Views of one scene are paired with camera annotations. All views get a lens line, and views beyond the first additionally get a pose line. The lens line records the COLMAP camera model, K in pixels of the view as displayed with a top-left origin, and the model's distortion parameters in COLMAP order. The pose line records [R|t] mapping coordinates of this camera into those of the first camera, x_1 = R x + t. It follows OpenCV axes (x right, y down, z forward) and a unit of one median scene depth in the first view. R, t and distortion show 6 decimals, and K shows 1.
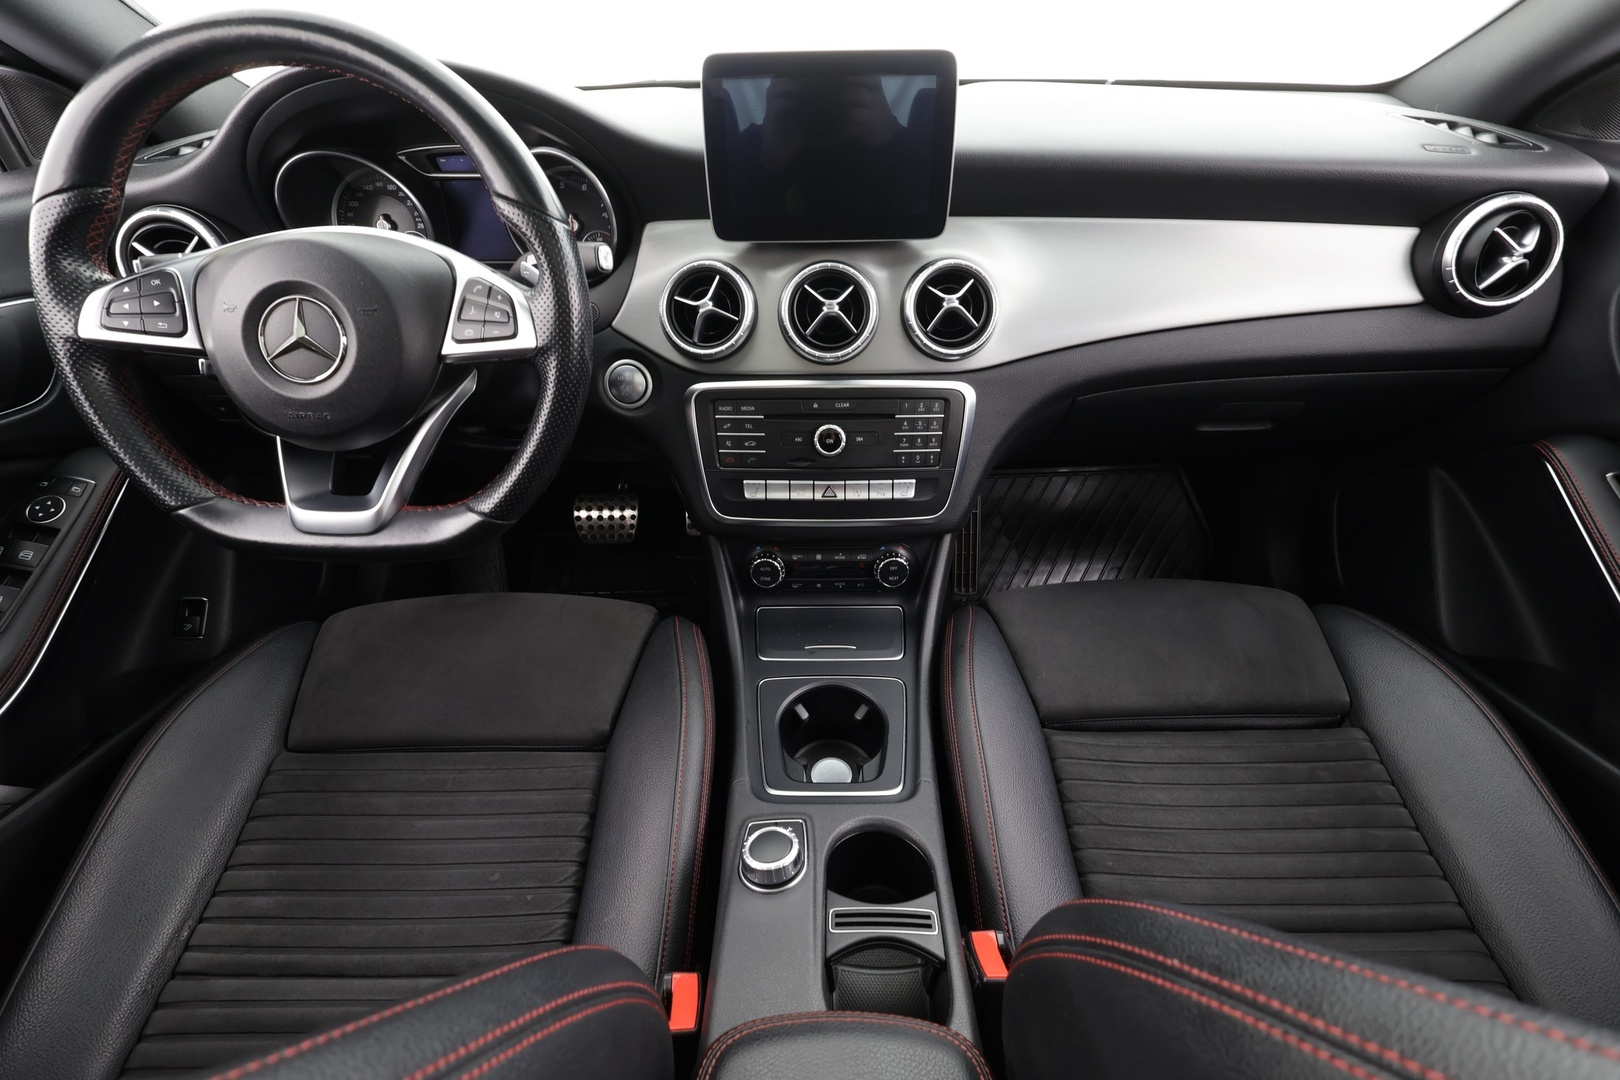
lens RADIAL K [[764.2, 0, 809.1], [0, 764.2, 536.3], [0, 0, 1]] dist [0.001275, -0.000762]
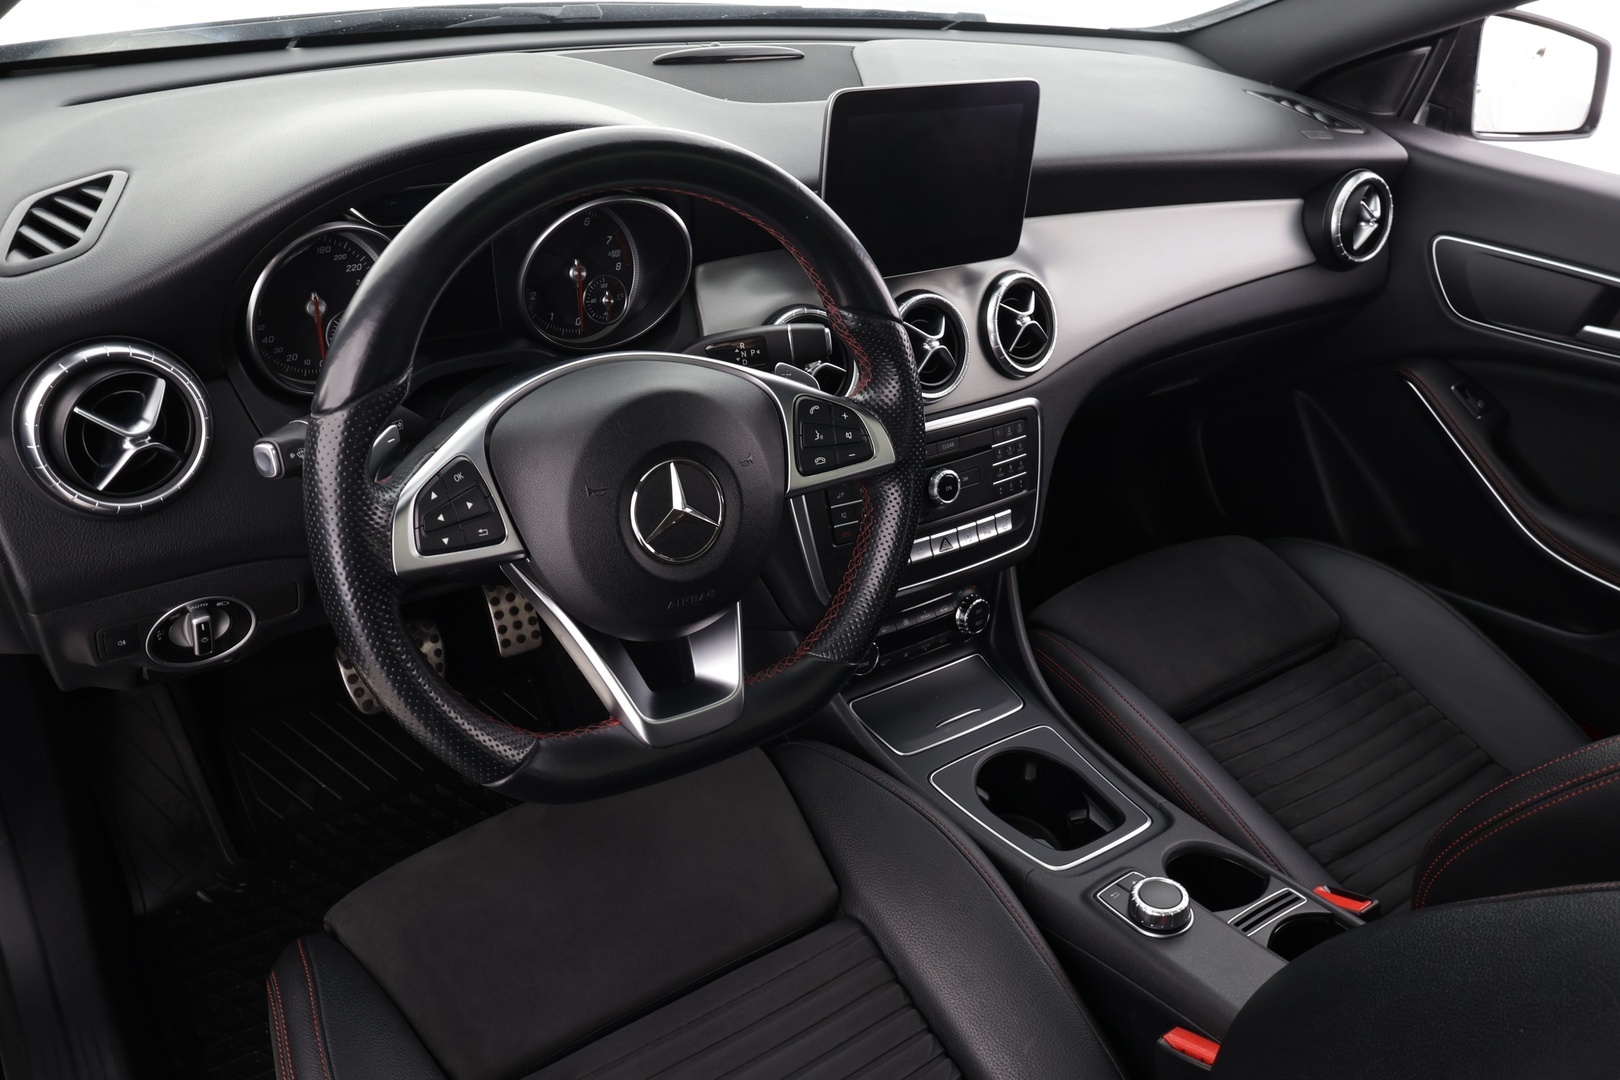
lens RADIAL K [[1320.4, 0, 814.3], [0, 1320.4, 537.8], [0, 0, 1]] dist [0.012642, 0.007866]
pose [[0.790768, -0.226730, 0.568577, -0.968045], [0.223360, 0.971703, 0.076838, -0.219168], [-0.569909, 0.066236, 0.819034, -0.158278]]
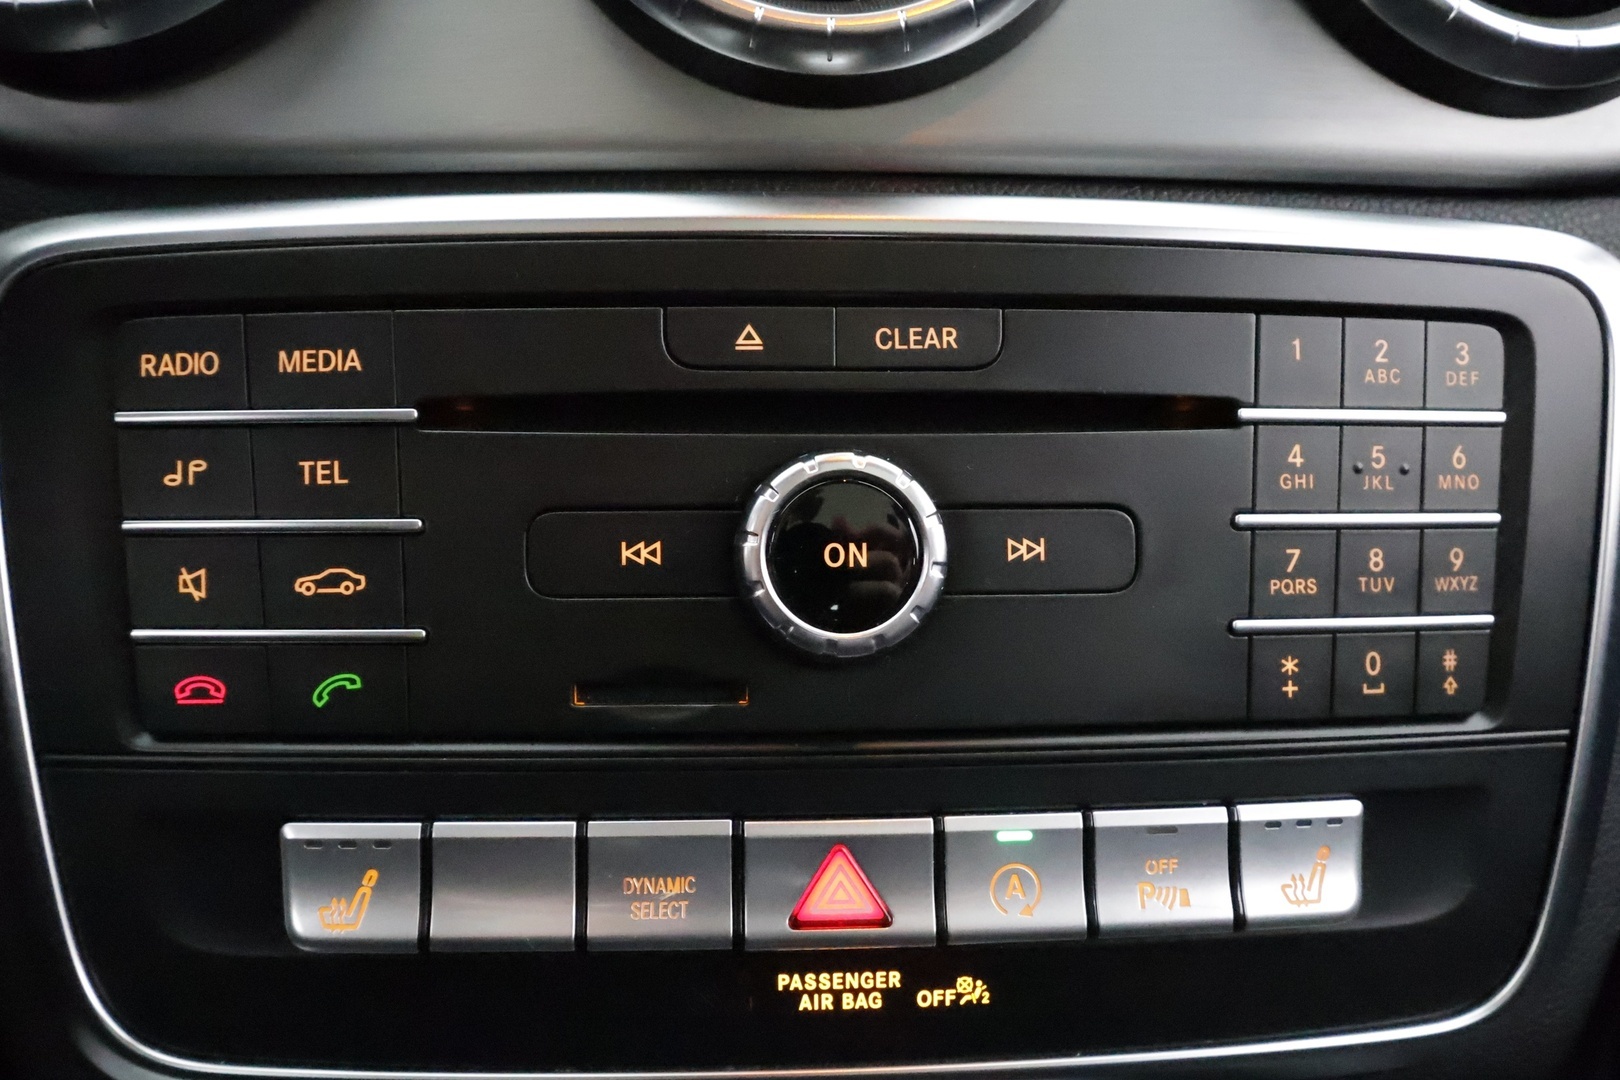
lens RADIAL K [[1320.4, 0, 804.3], [0, 1320.4, 537.1], [0, 0, 1]] dist [0.012642, 0.007866]
pose [[0.996834, -0.000168, 0.079507, -0.001906], [0.016924, 0.977529, -0.210121, -0.072891], [-0.077685, 0.210801, 0.974437, 0.735045]]
